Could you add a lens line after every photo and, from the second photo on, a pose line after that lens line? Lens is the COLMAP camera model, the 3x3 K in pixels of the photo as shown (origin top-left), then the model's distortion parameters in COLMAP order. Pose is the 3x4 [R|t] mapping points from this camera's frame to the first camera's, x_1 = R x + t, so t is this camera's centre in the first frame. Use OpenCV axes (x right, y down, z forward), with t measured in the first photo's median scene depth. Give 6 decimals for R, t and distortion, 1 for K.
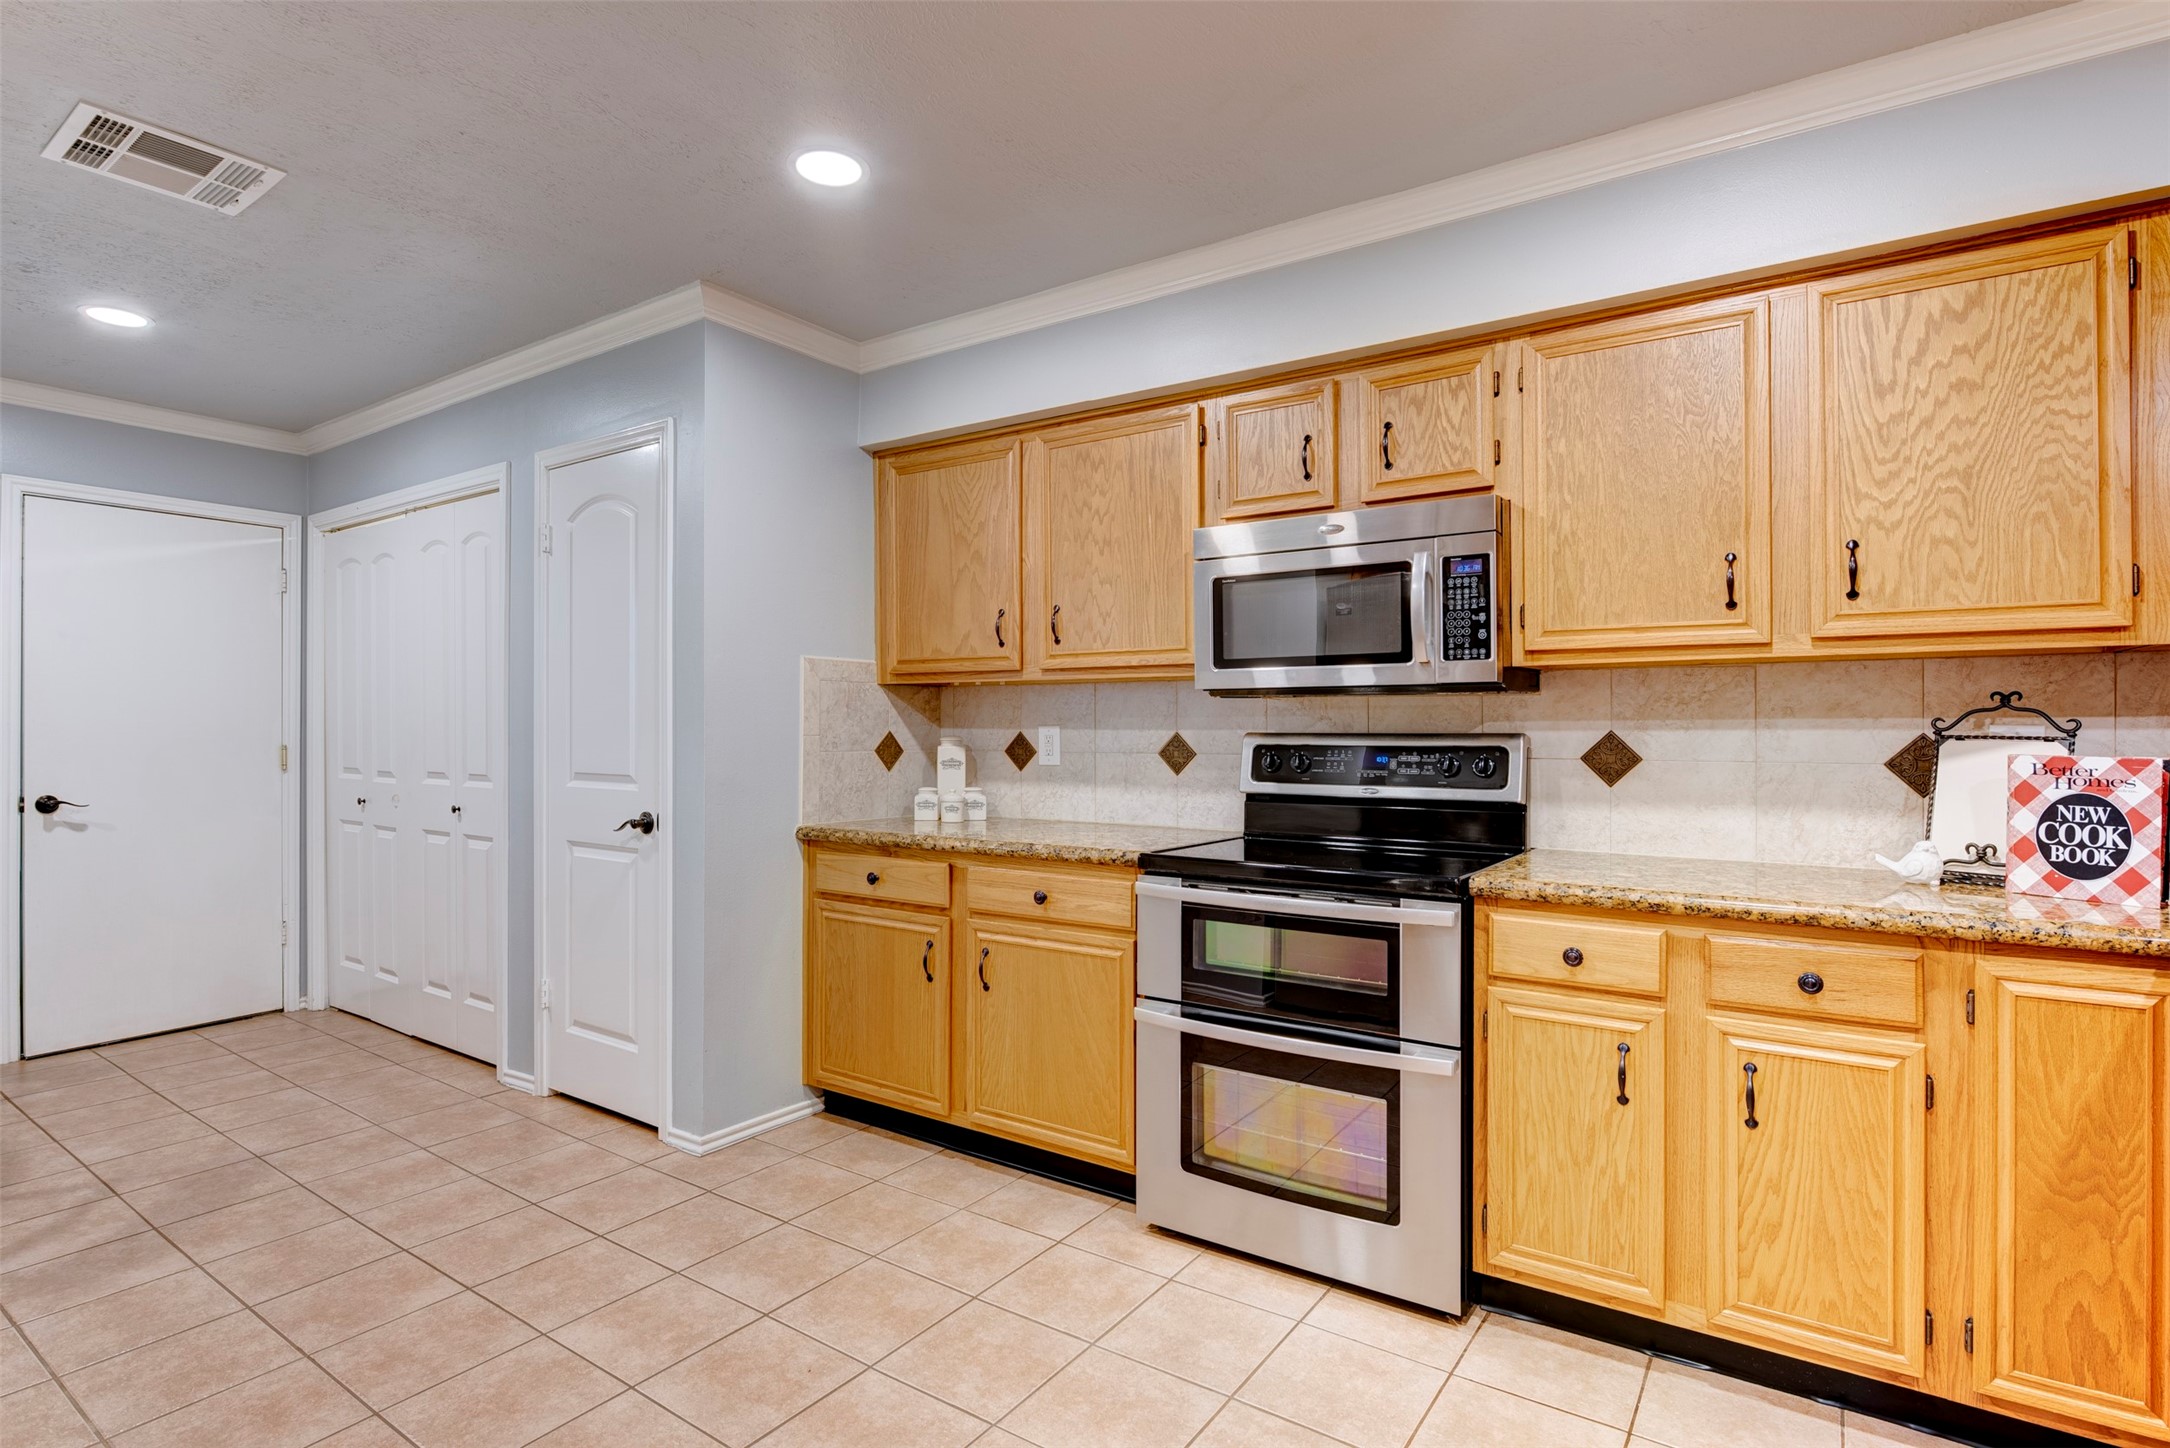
lens RADIAL K [[1075.0, 0, 1099.1], [0, 1075.0, 727.1], [0, 0, 1]] dist [-0.012900, -0.000839]
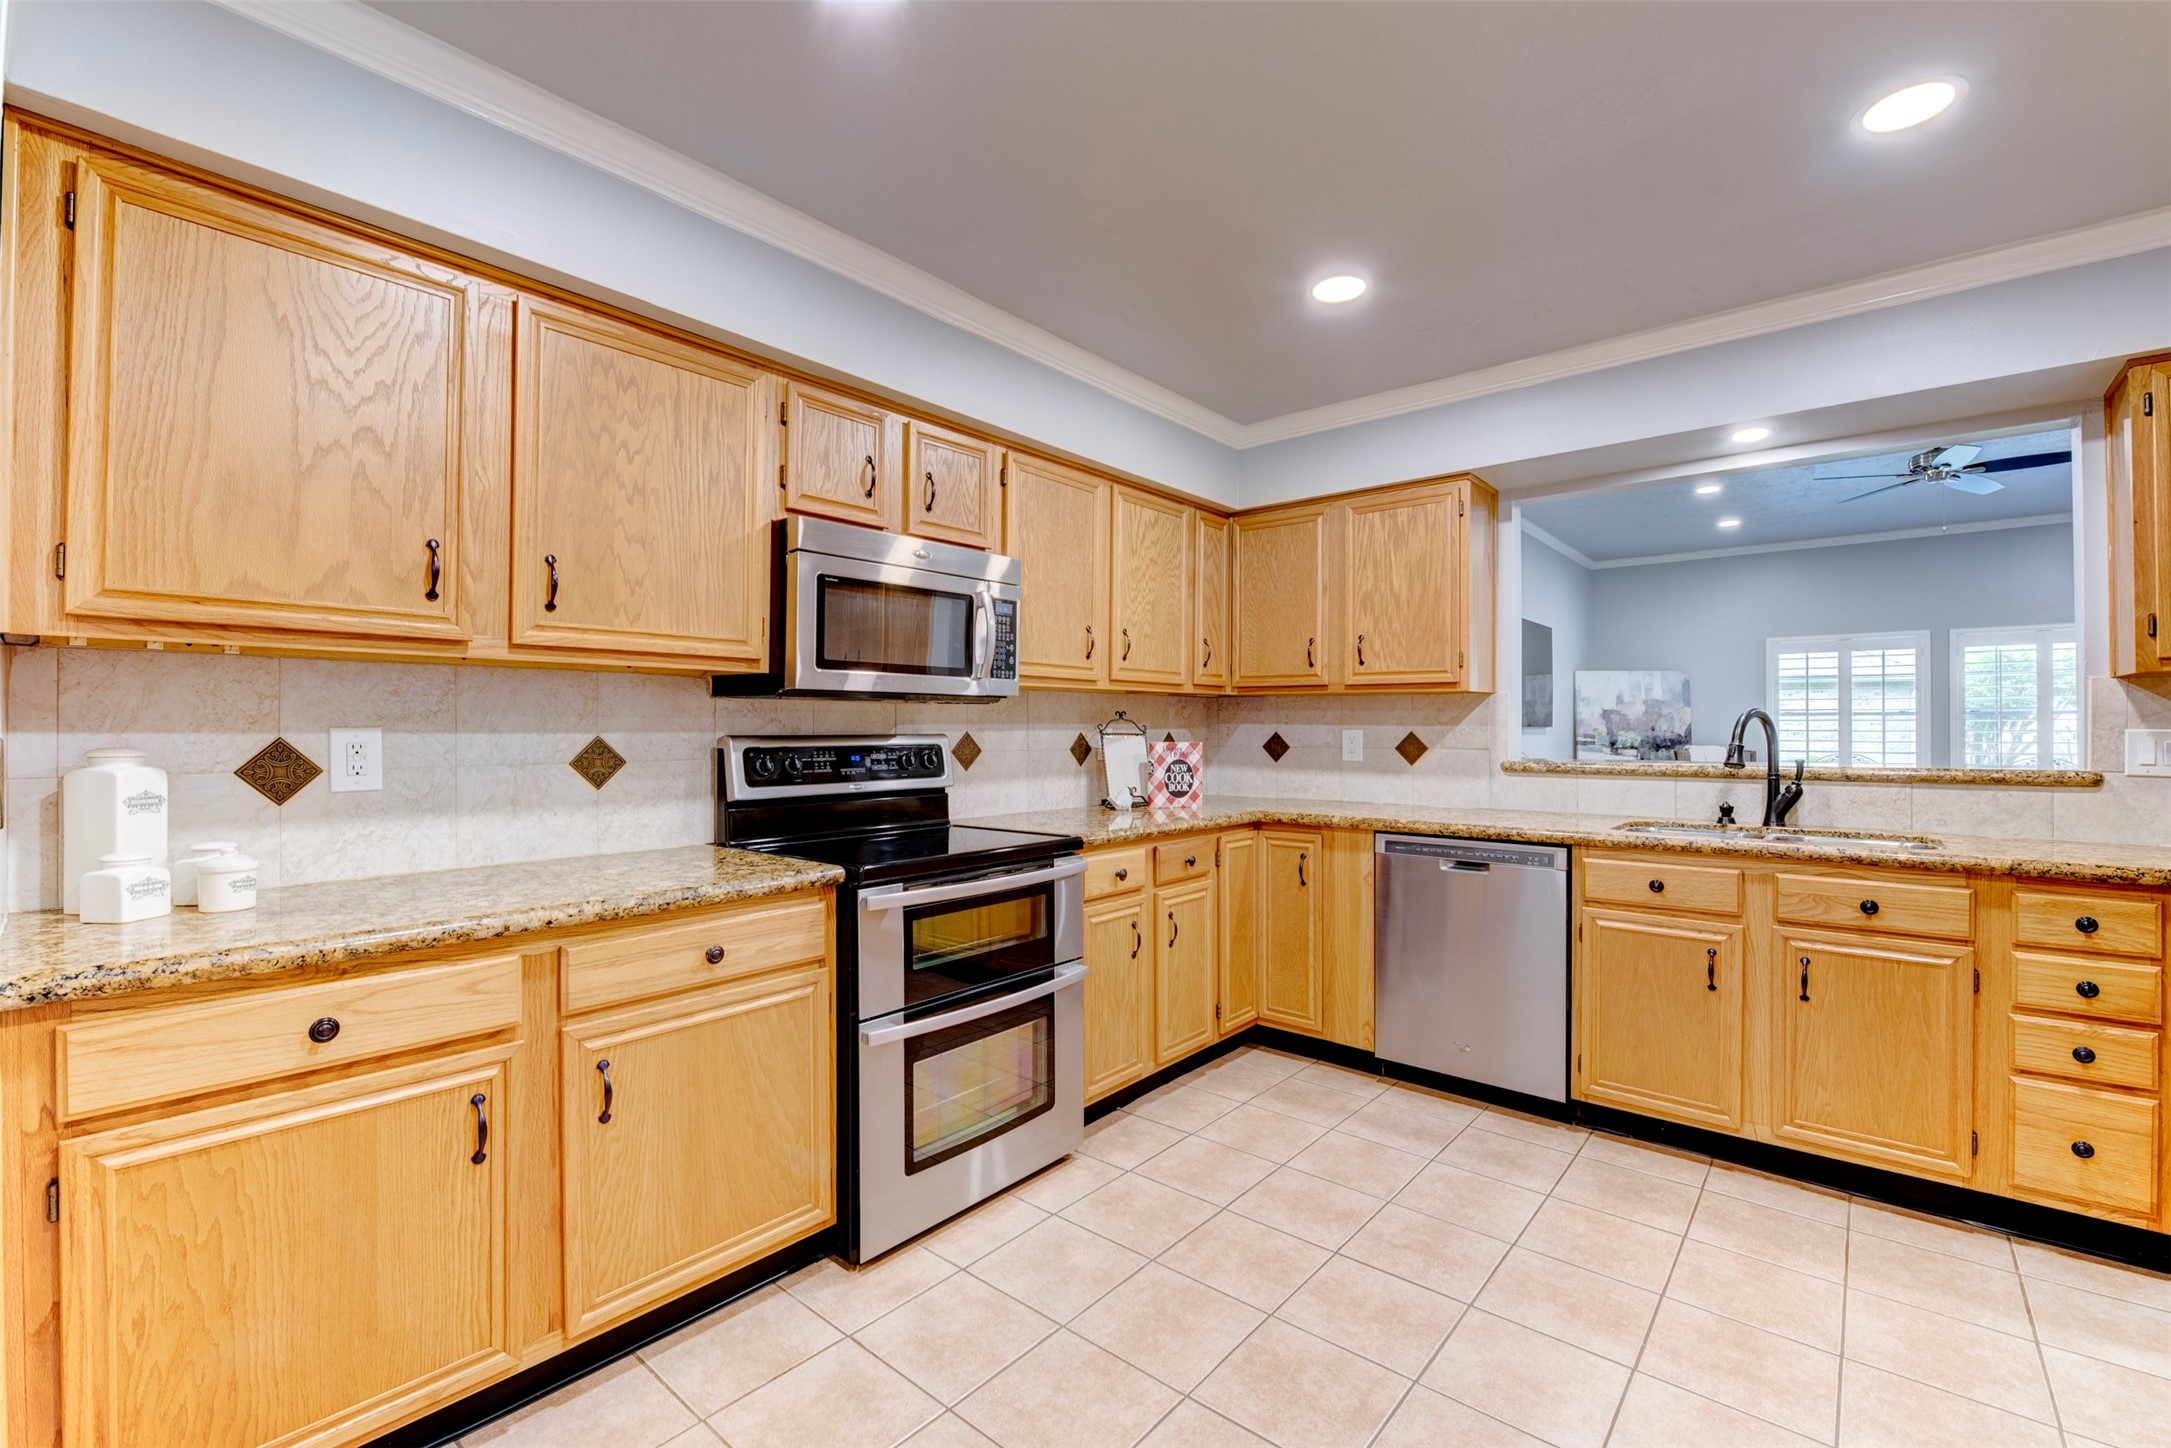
lens RADIAL K [[892.2, 0, 1083.8], [0, 892.2, 734.6], [0, 0, 1]] dist [-0.018324, -0.001448]
pose [[0.124395, -0.006410, 0.992212, -0.596015], [0.001276, 0.999979, 0.006301, -0.000114], [-0.992232, 0.000483, 0.124401, 0.615248]]
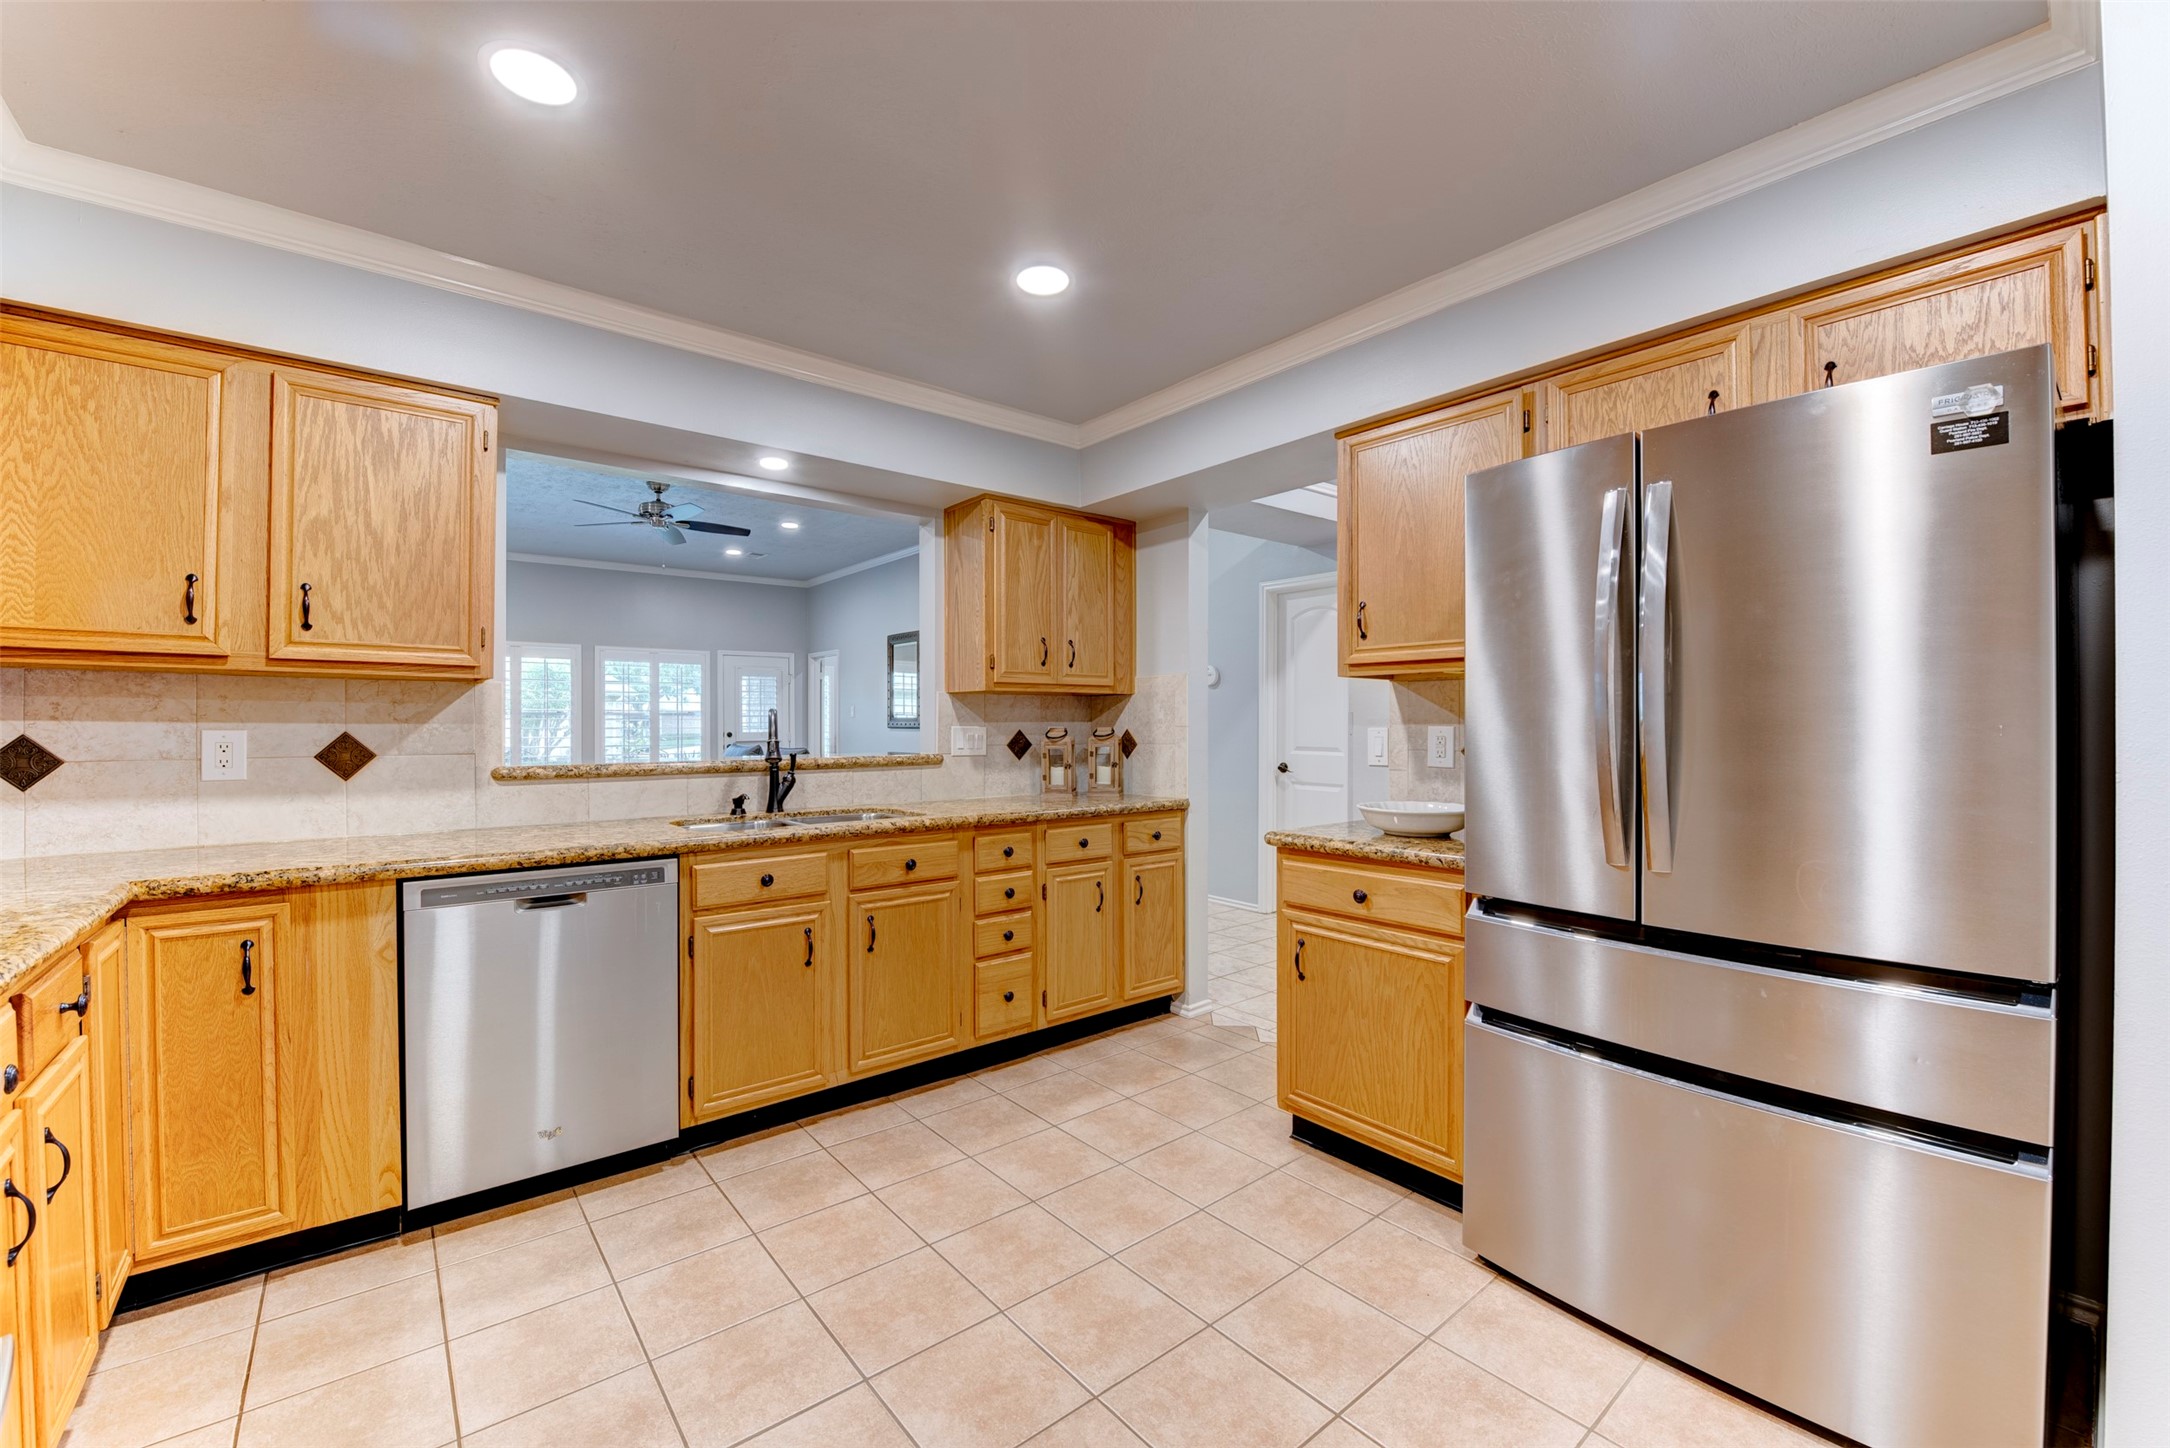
lens RADIAL K [[871.6, 0, 1091.8], [0, 871.6, 721.1], [0, 0, 1]] dist [-0.018847, -0.001337]
pose [[-0.961115, 0.003281, 0.276127, -0.236333], [0.002179, 0.999988, -0.004298, -0.001218], [-0.276138, -0.003529, -0.961111, 0.905488]]
